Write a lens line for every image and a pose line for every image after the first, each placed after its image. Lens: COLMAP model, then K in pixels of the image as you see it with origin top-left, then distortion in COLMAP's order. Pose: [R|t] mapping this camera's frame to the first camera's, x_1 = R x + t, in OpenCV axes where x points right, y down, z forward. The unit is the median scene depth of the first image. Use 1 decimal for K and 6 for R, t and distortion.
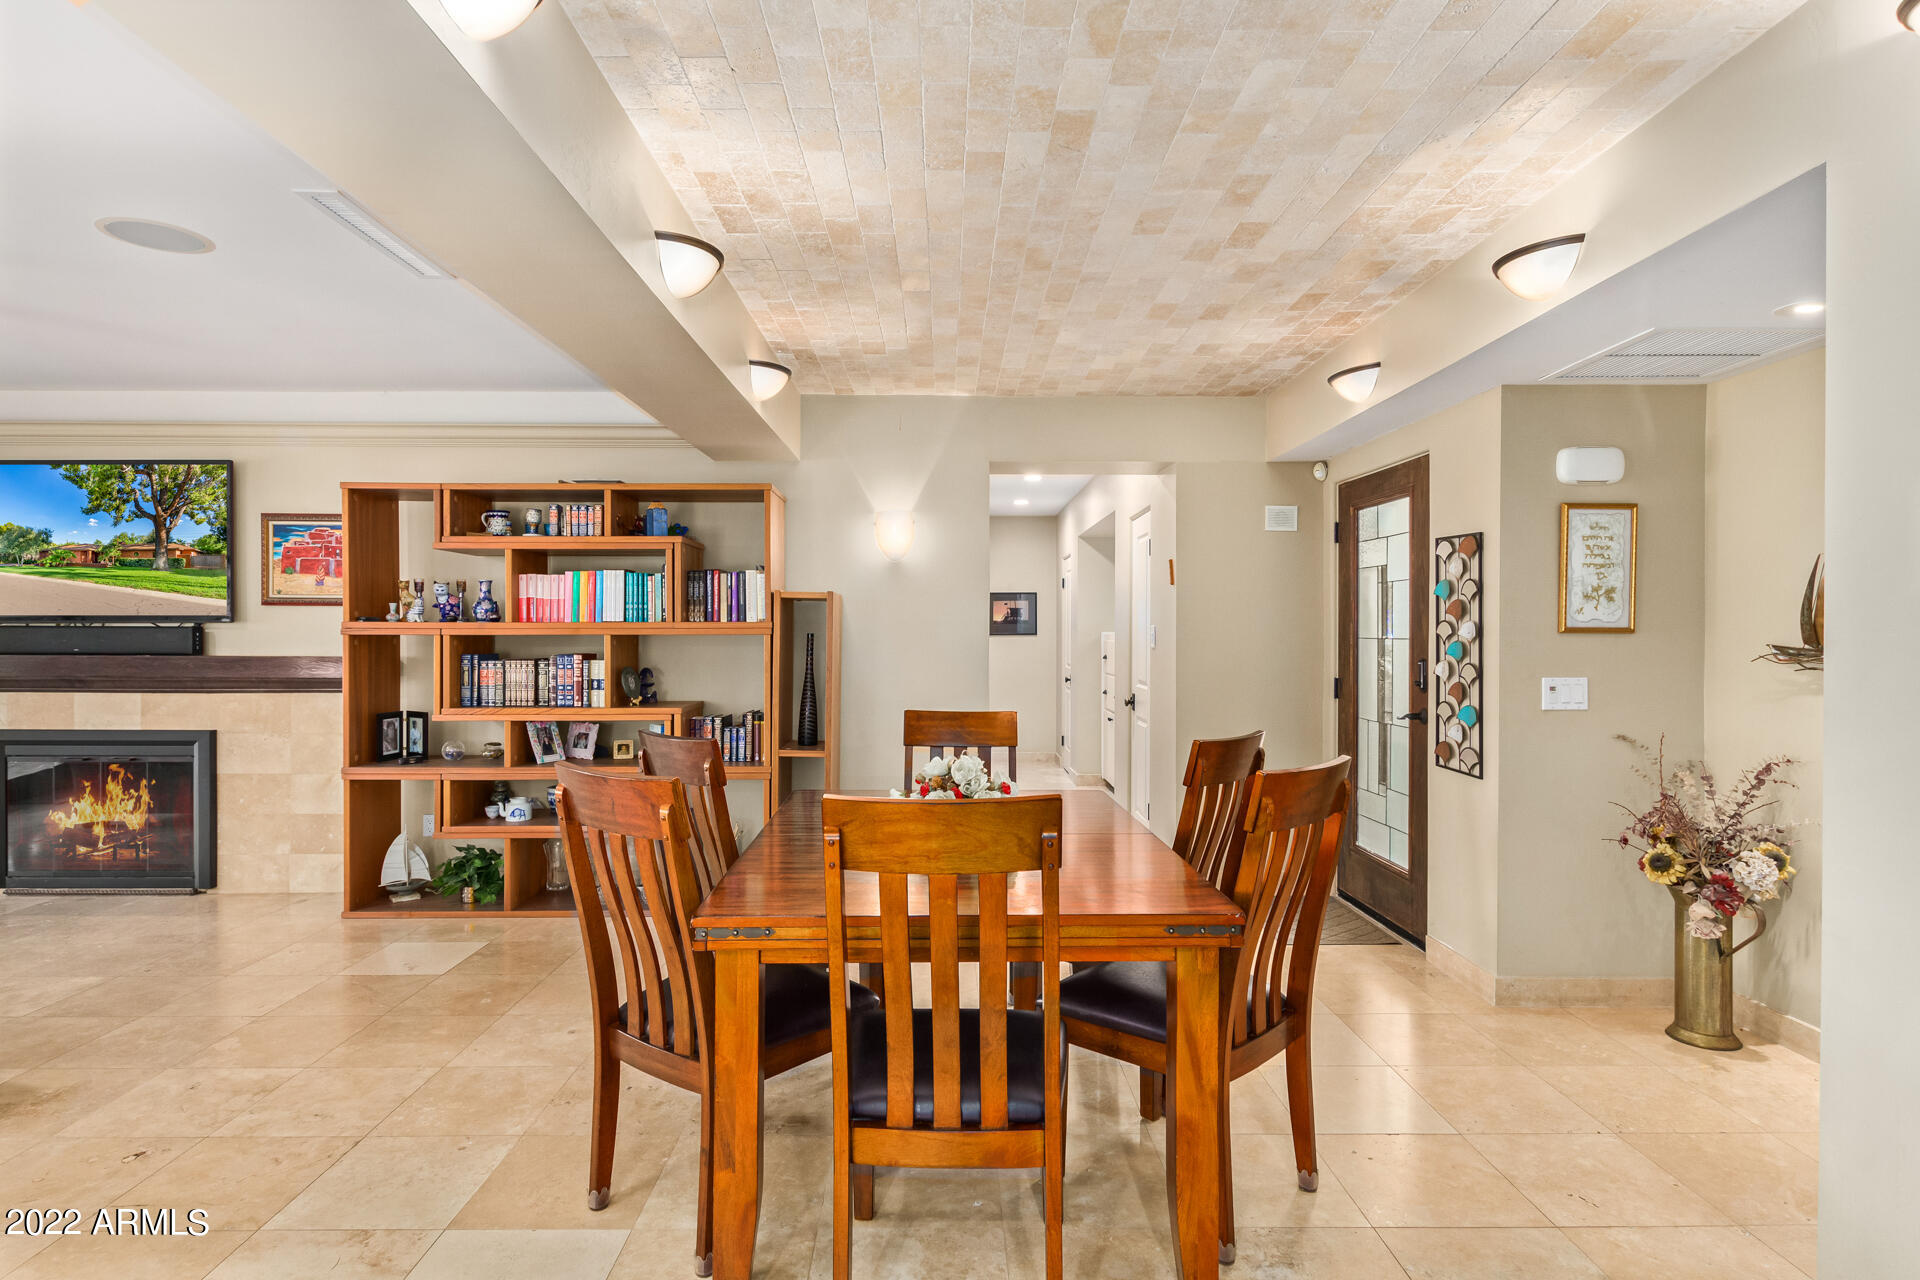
lens RADIAL K [[996.9, 0, 964.2], [0, 996.9, 632.9], [0, 0, 1]] dist [0.000669, -0.001454]
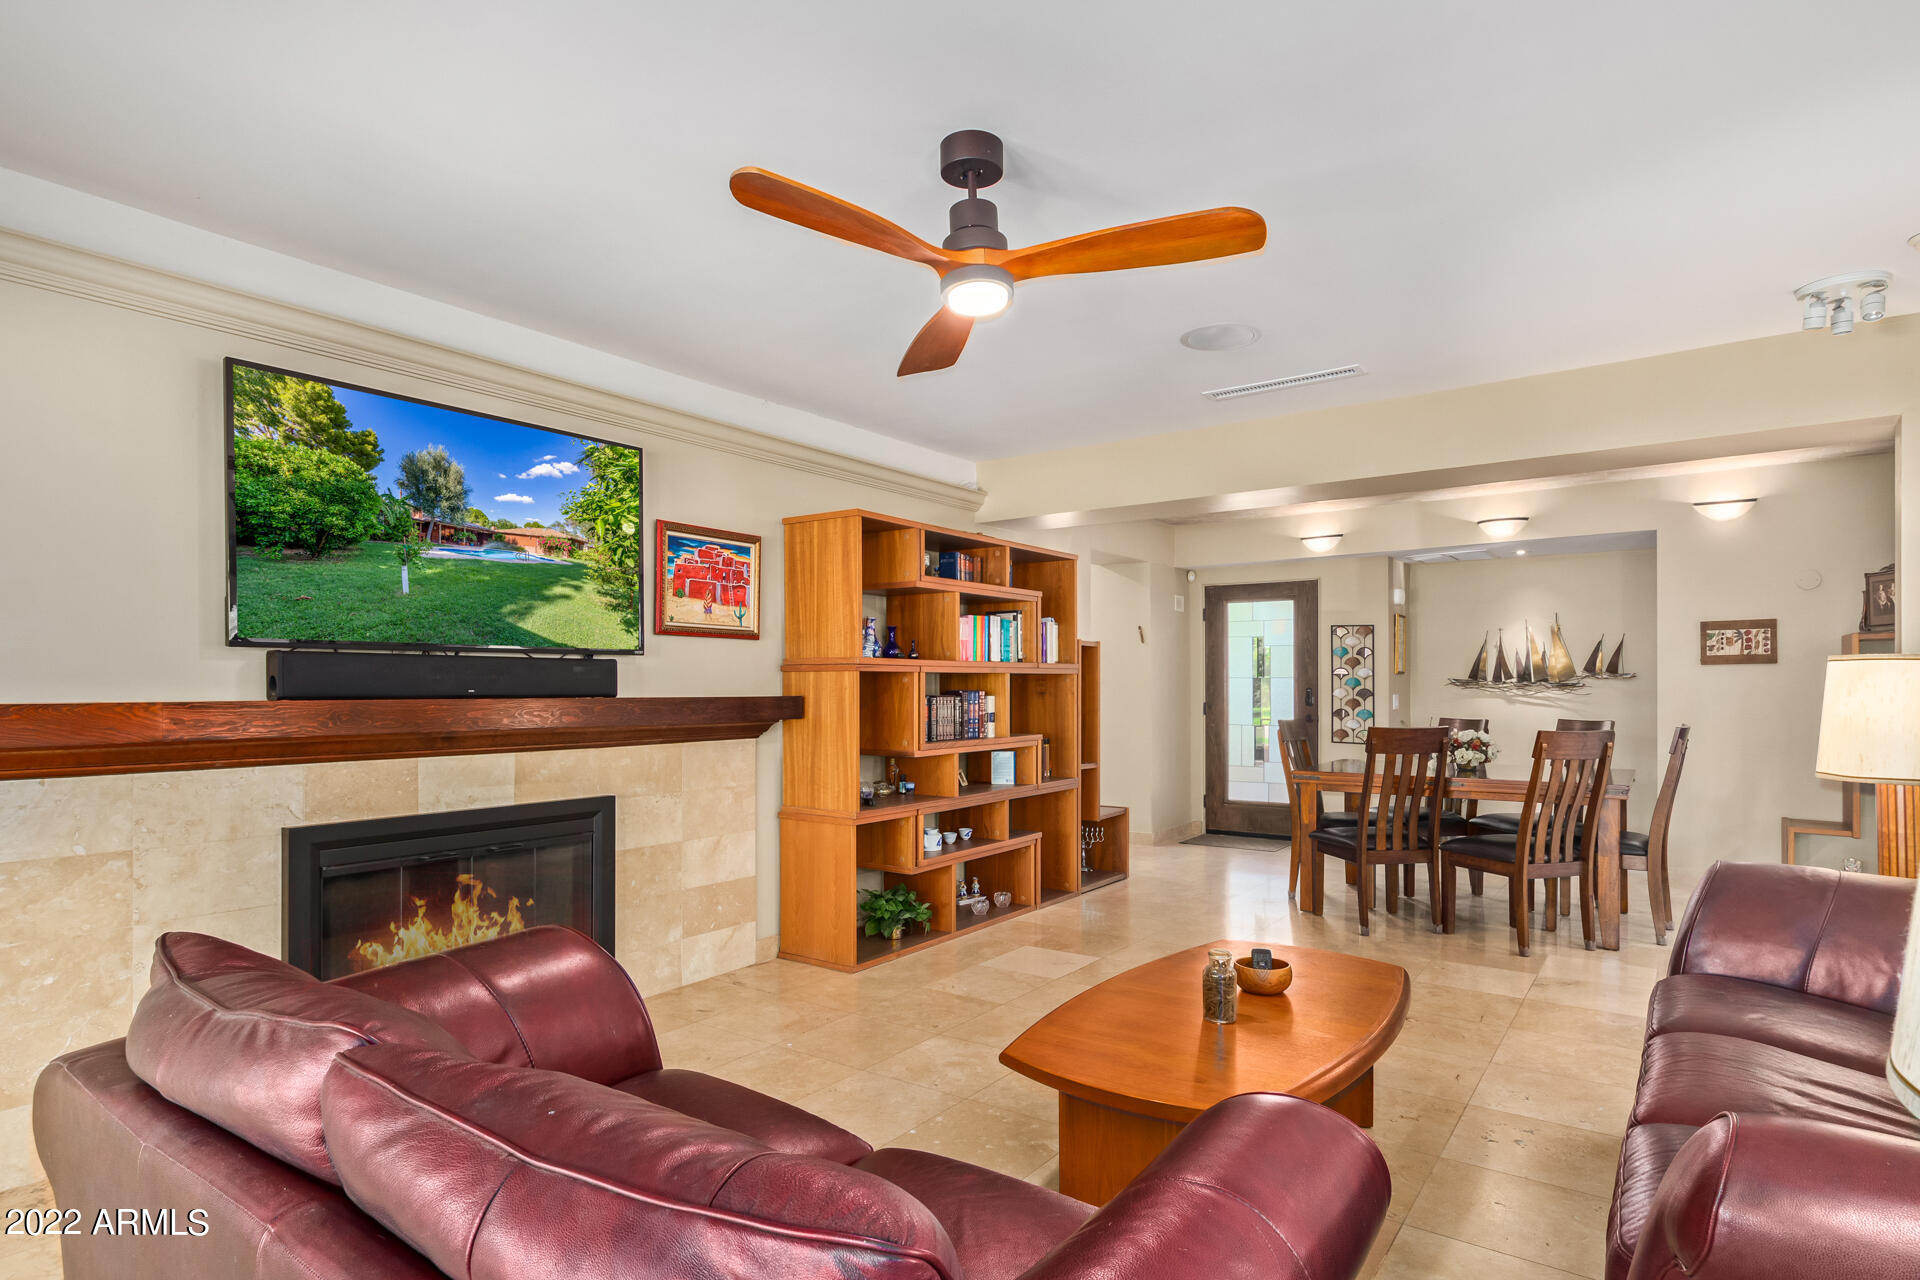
lens RADIAL K [[1015.3, 0, 966.0], [0, 1015.3, 686.6], [0, 0, 1]] dist [-0.002002, -0.000254]
pose [[0.596837, -0.003818, 0.802353, -1.237363], [0.006375, 0.999980, 0.000017, 0.016129], [-0.802337, 0.005105, 0.596850, 0.321505]]
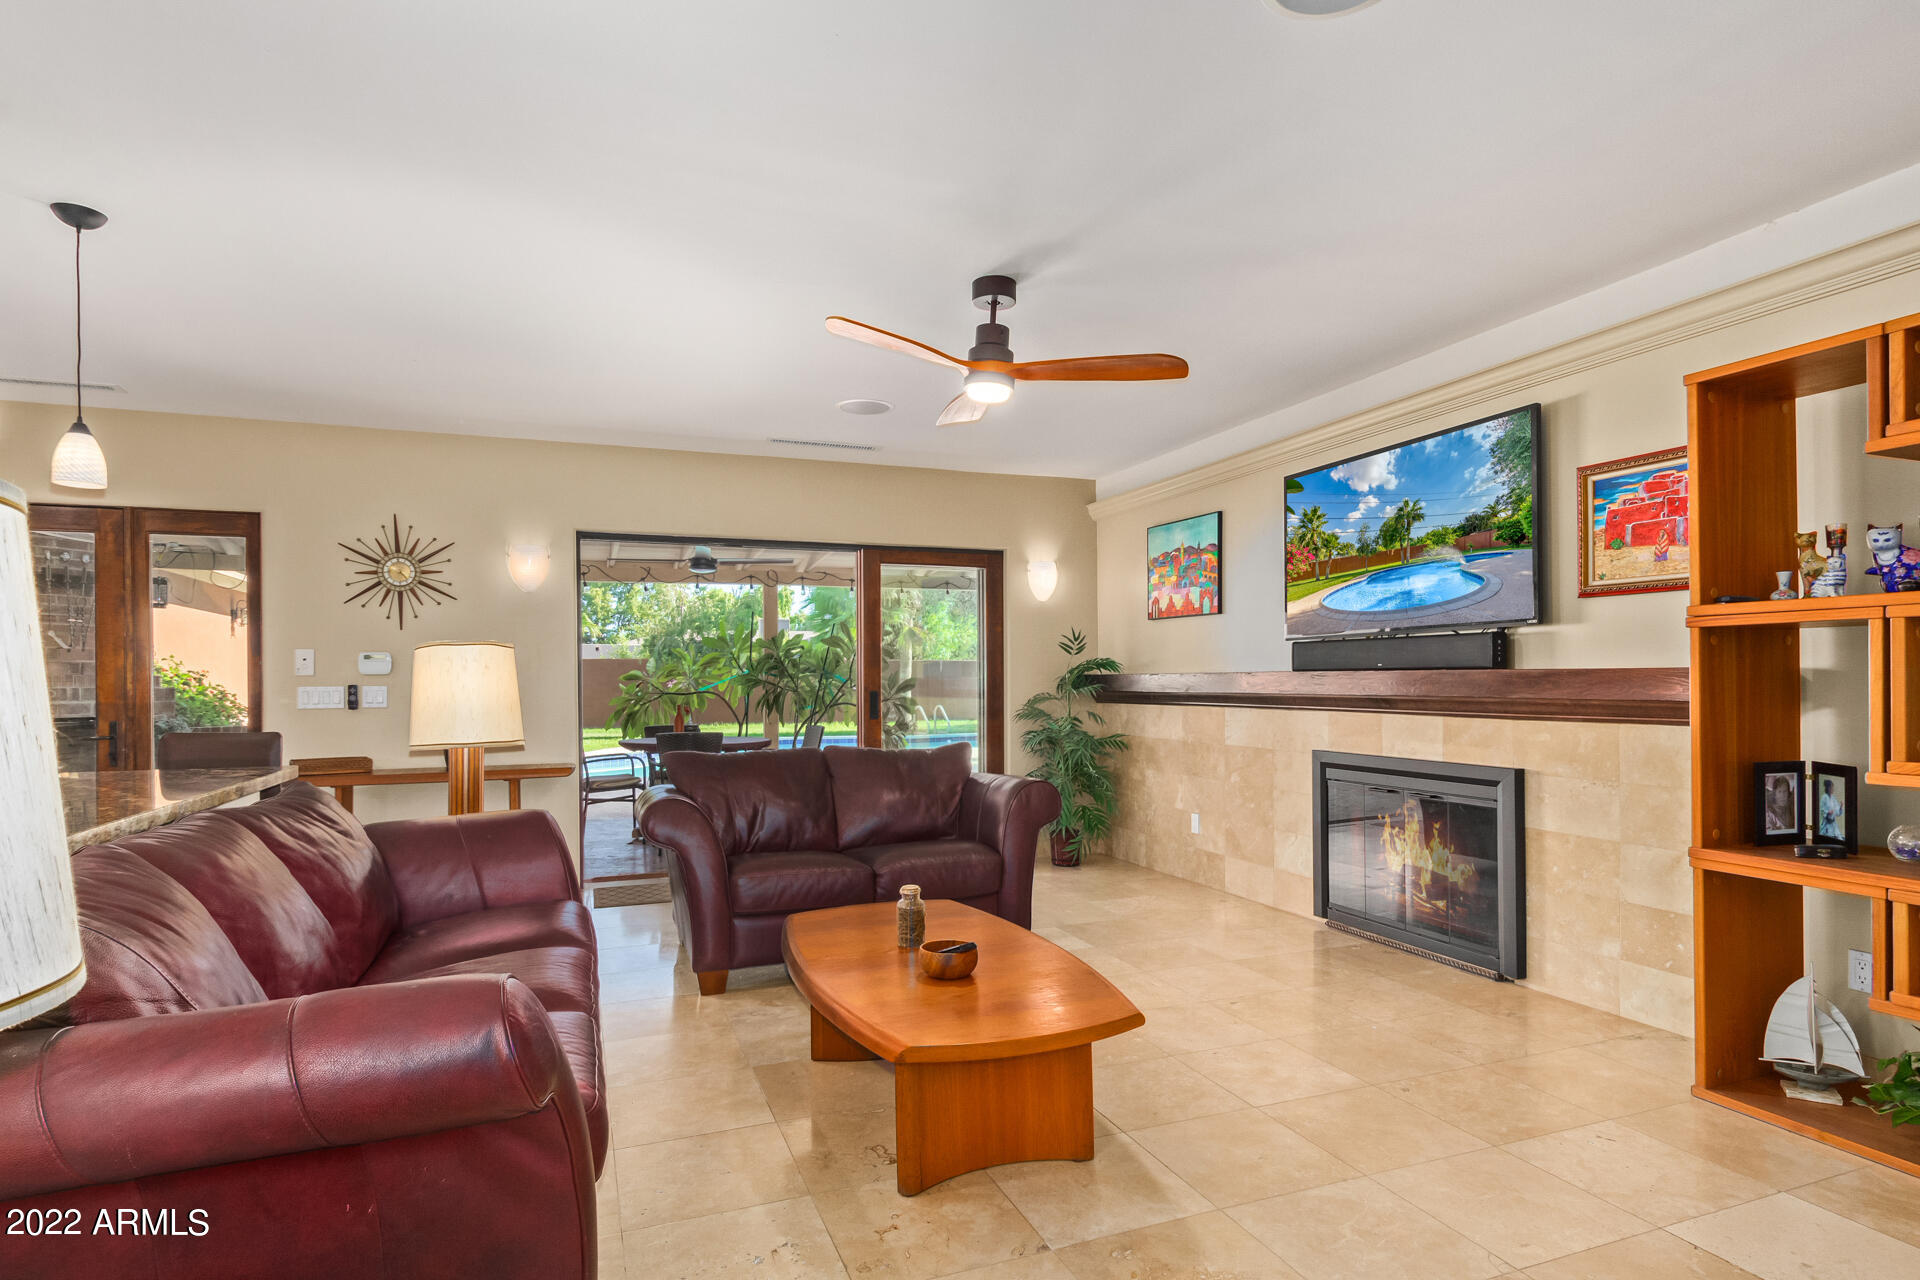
lens RADIAL K [[1007.5, 0, 957.2], [0, 1007.5, 684.6], [0, 0, 1]] dist [0.002382, -0.001429]
pose [[0.339635, -0.000689, -0.940557, -0.185272], [0.008581, 0.999960, 0.002366, 0.028869], [0.940518, -0.008874, 0.339627, 0.348538]]
